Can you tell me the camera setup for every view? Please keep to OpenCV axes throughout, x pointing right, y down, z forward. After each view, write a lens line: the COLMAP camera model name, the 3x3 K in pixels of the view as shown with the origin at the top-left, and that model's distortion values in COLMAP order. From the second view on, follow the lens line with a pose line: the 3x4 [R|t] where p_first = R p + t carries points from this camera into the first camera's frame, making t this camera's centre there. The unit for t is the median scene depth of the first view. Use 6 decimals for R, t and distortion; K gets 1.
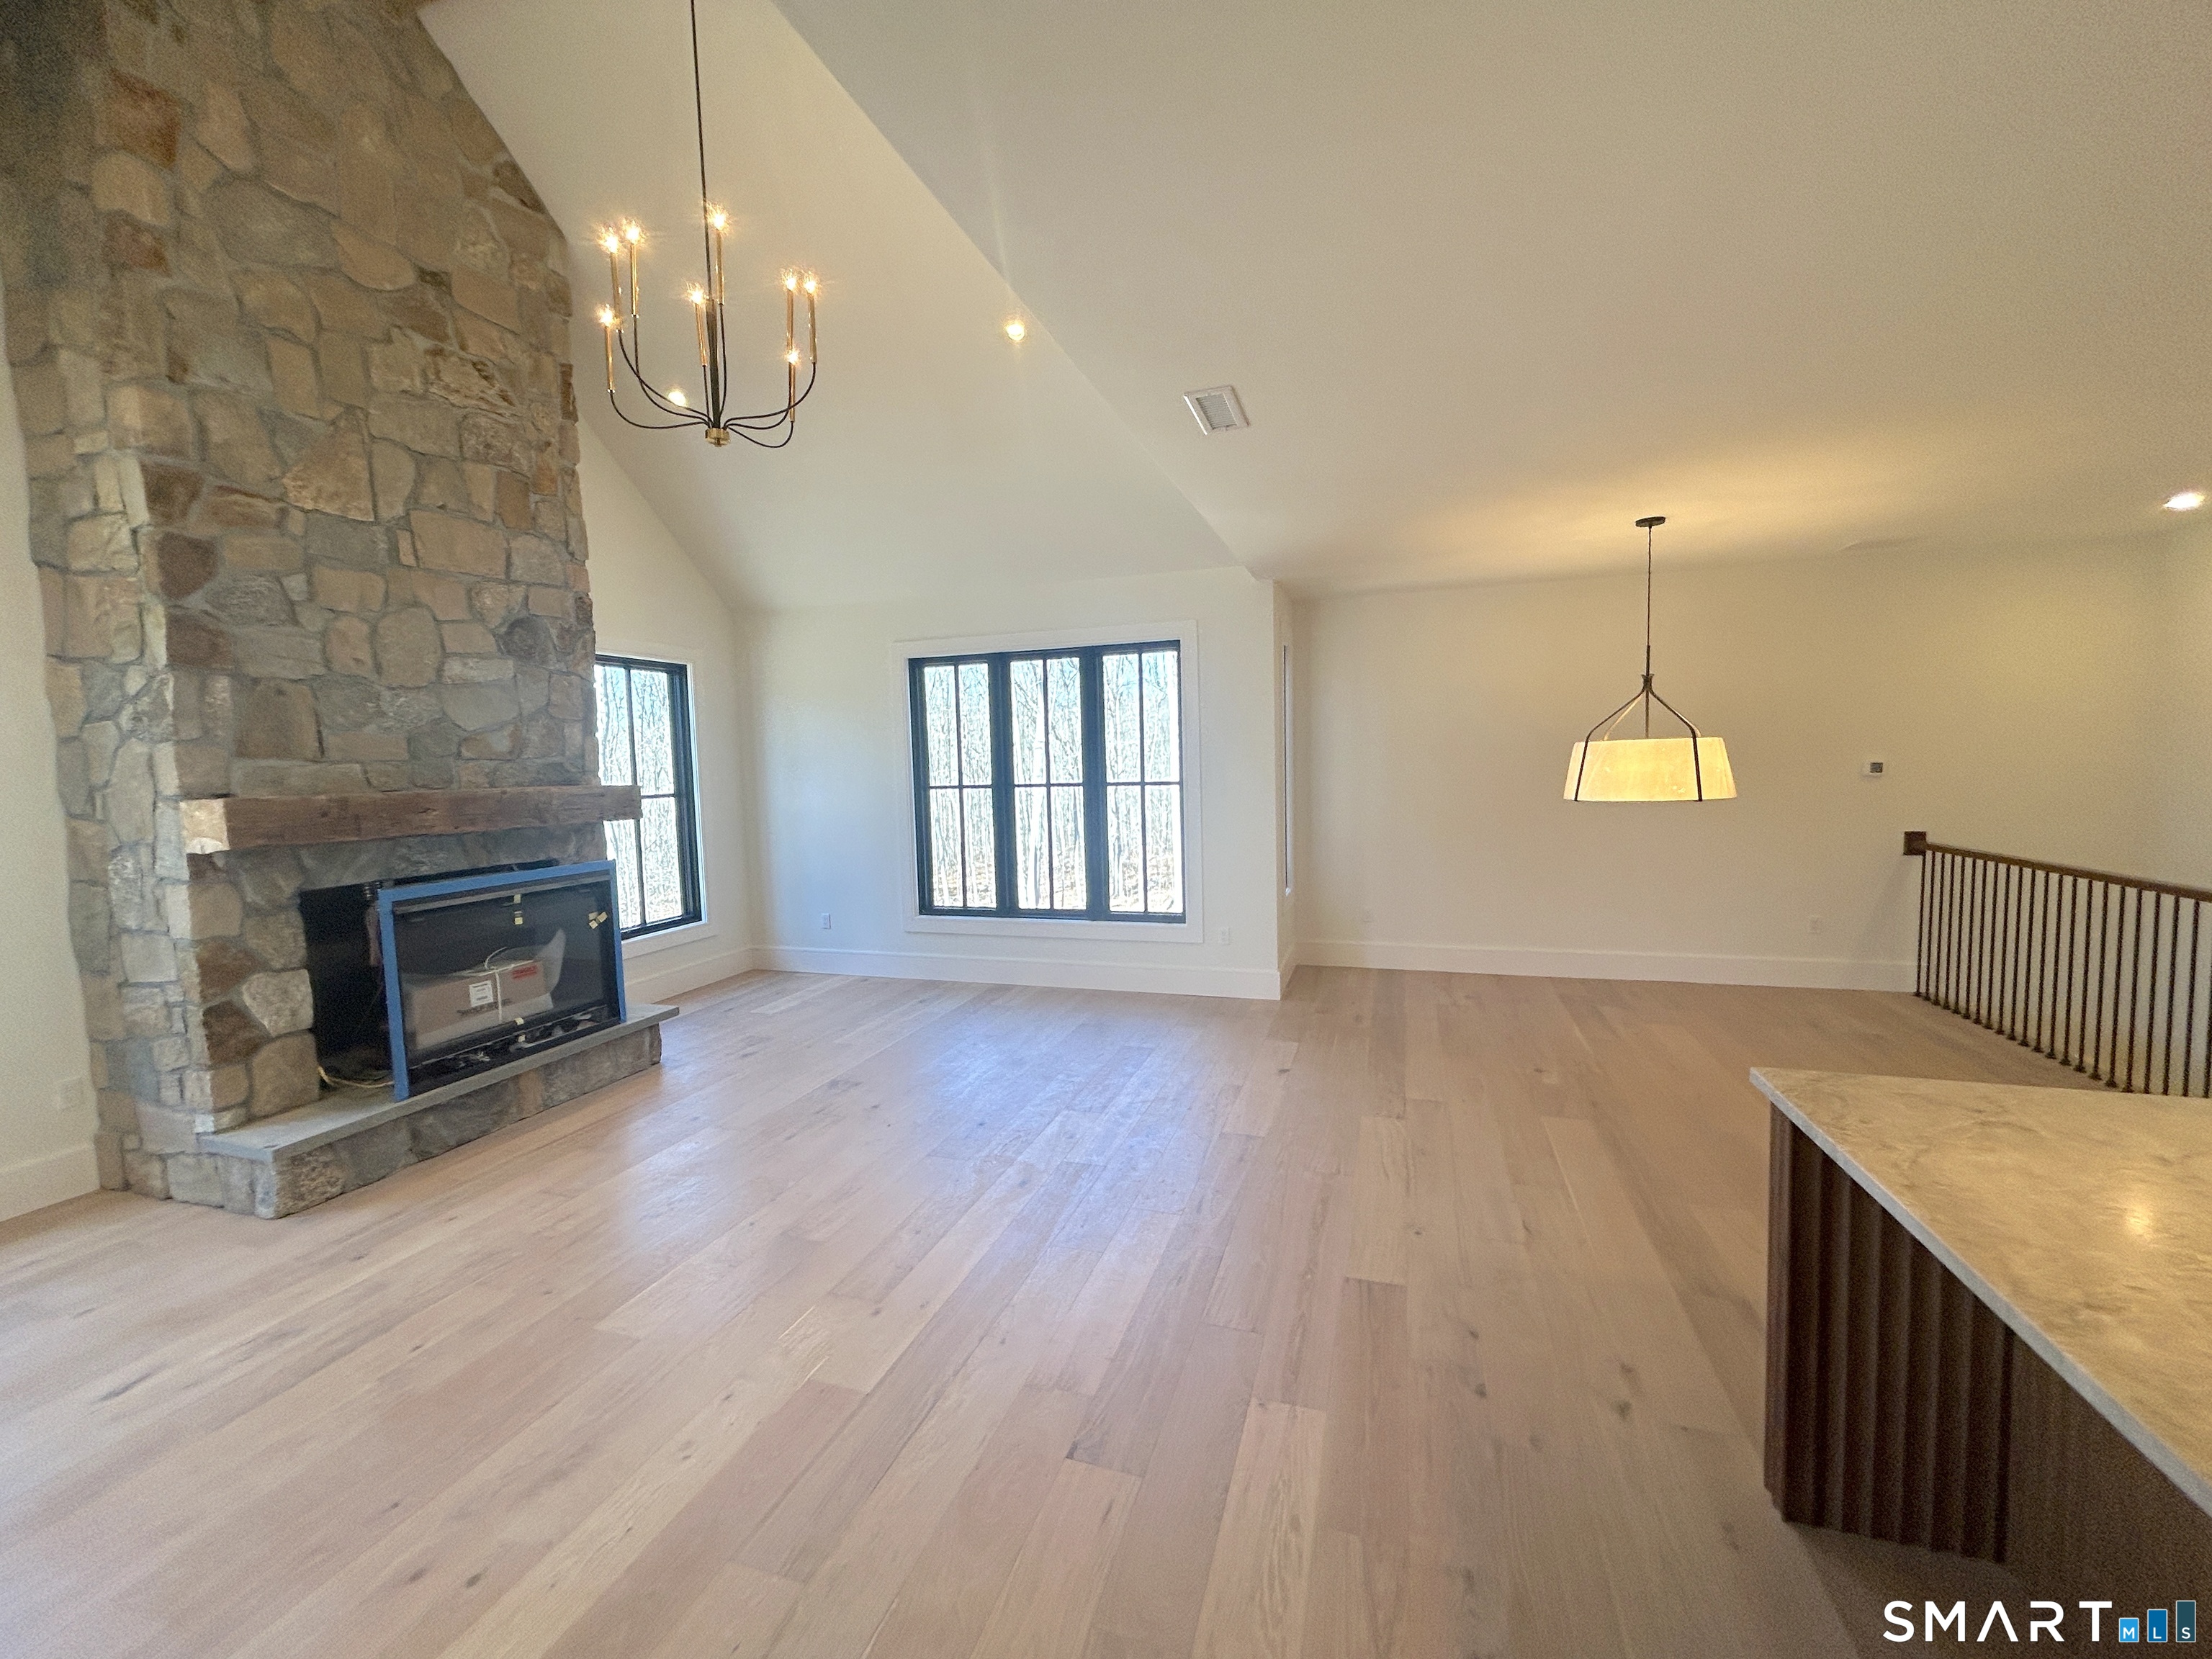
lens RADIAL K [[892.4, 0, 1106.0], [0, 892.4, 829.5], [0, 0, 1]] dist [-0.001233, 0.004064]
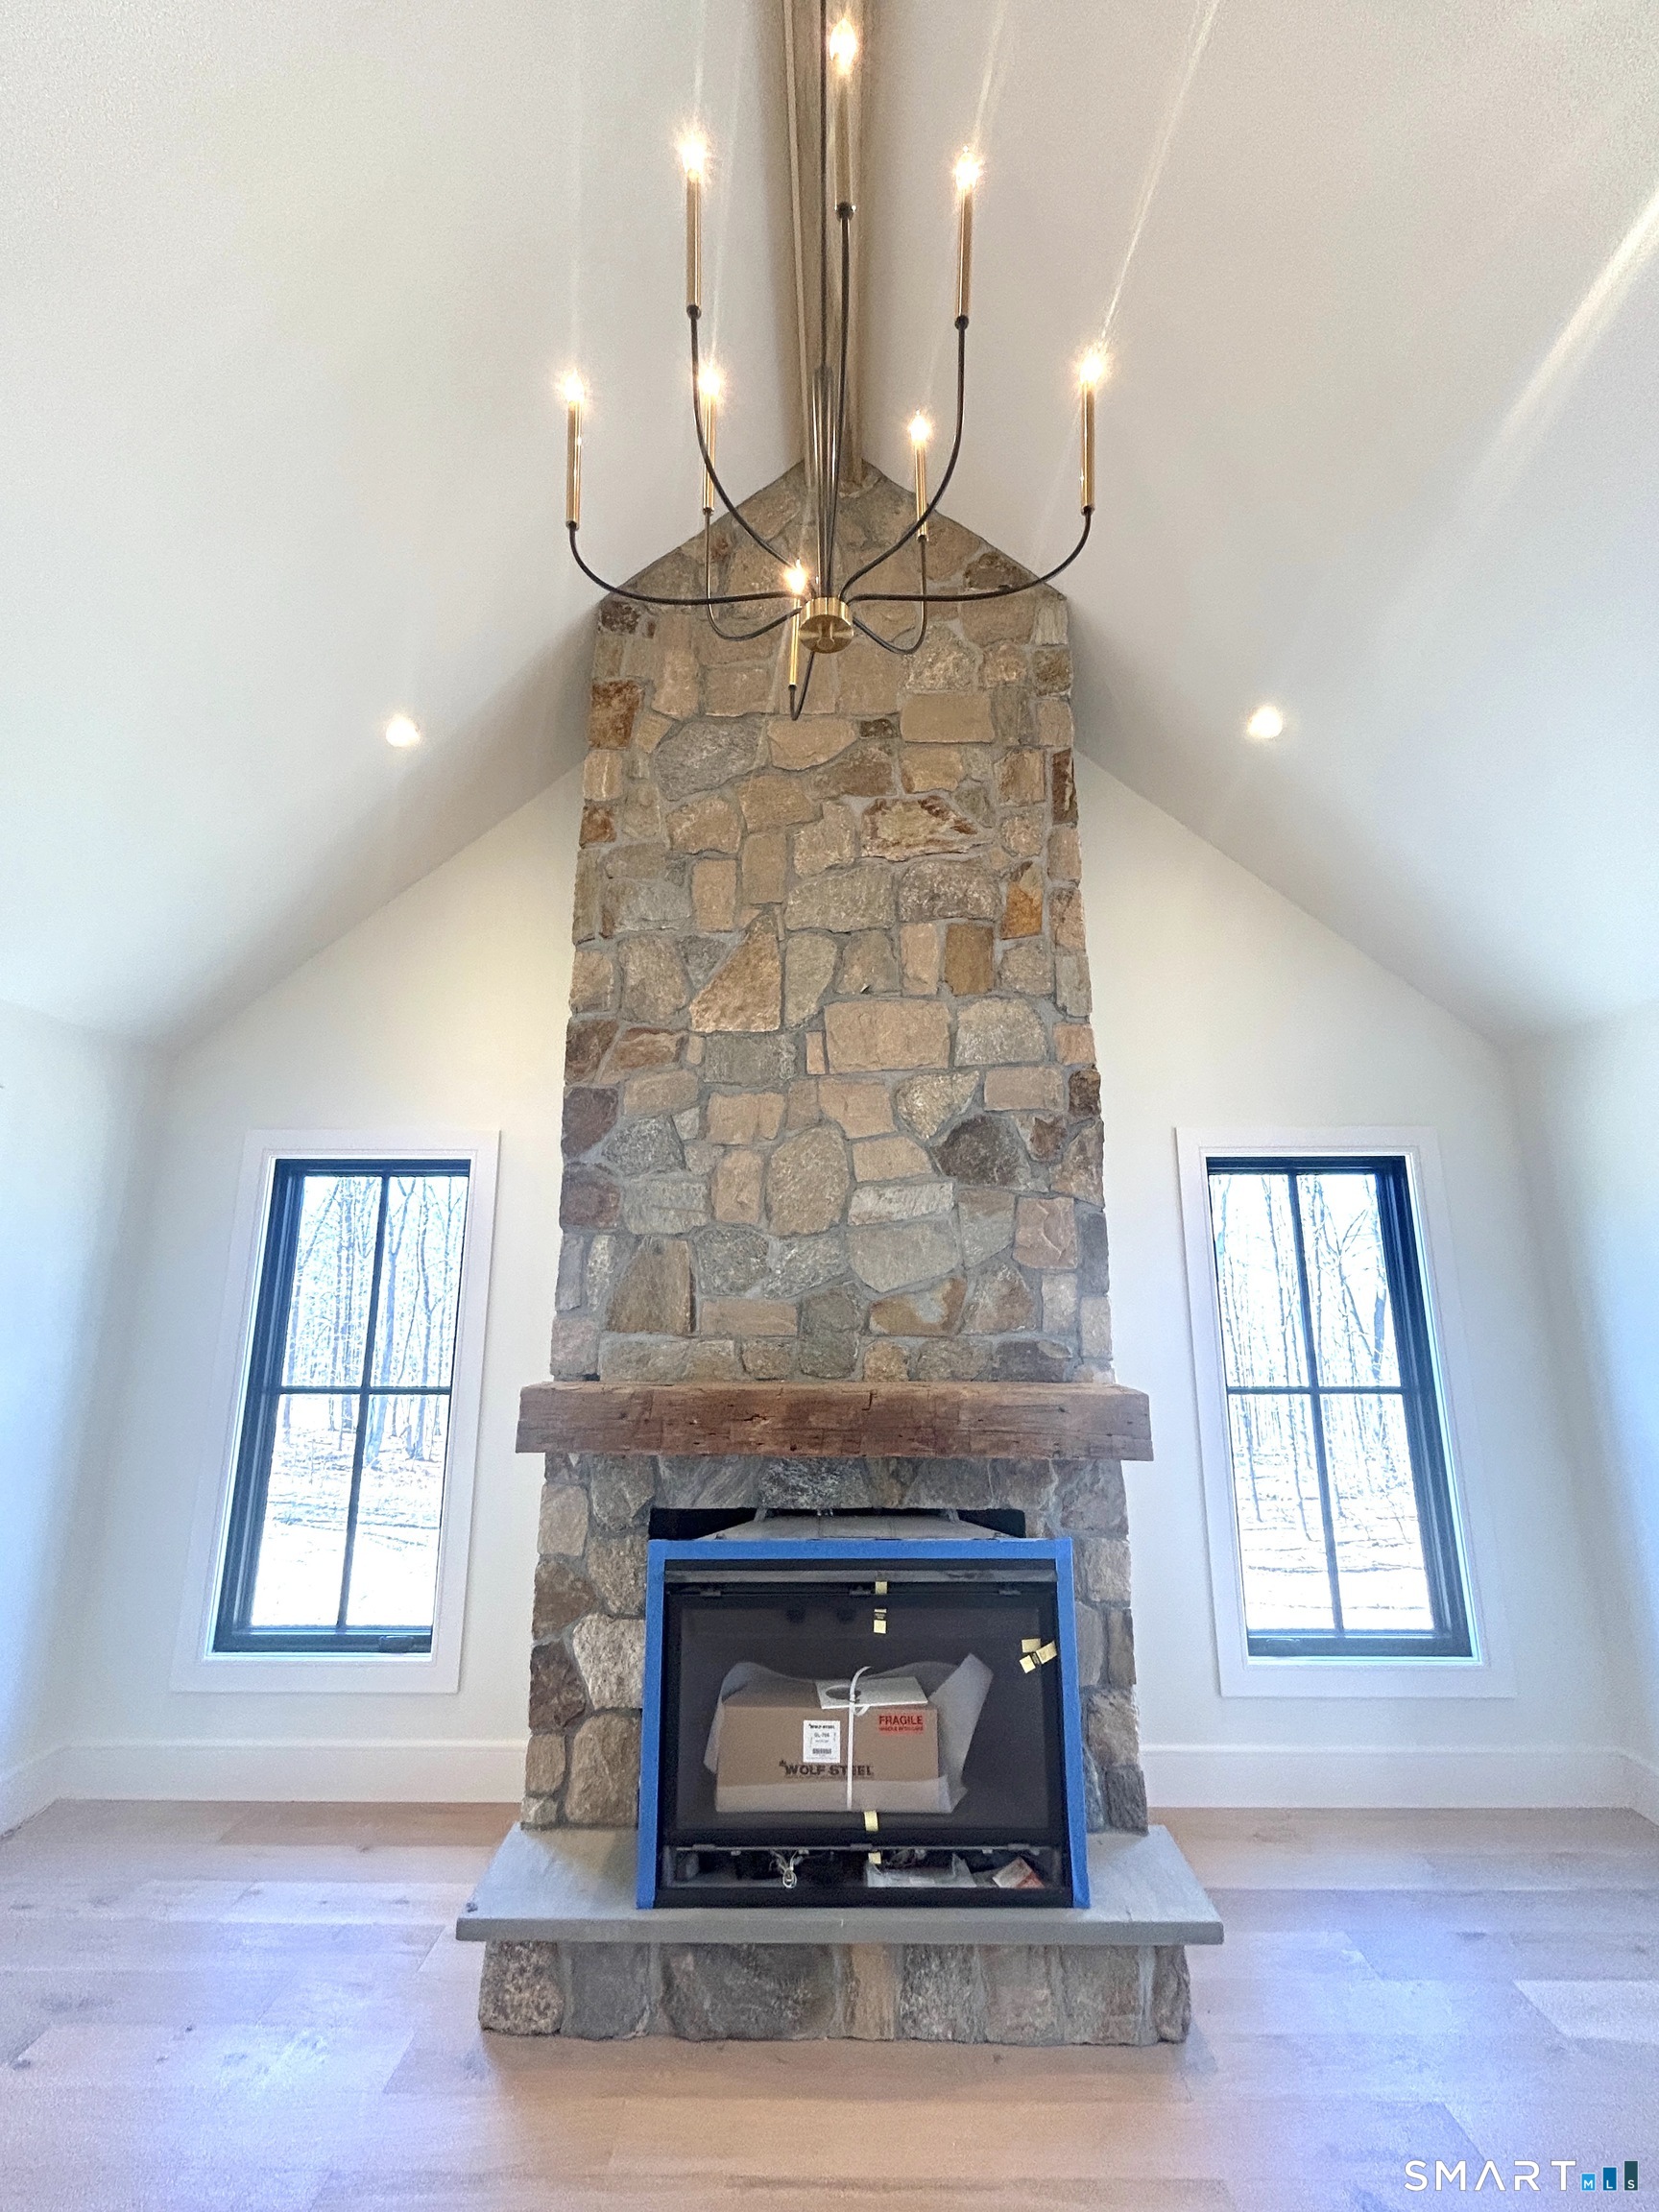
lens RADIAL K [[892.4, 0, 829.5], [0, 892.4, 1106.0], [0, 0, 1]] dist [-0.001233, 0.004064]
pose [[0.301696, -0.170248, -0.938081, -0.064612], [-0.082125, 0.975630, -0.203475, -0.113736], [0.949860, 0.138428, 0.280362, 0.794081]]
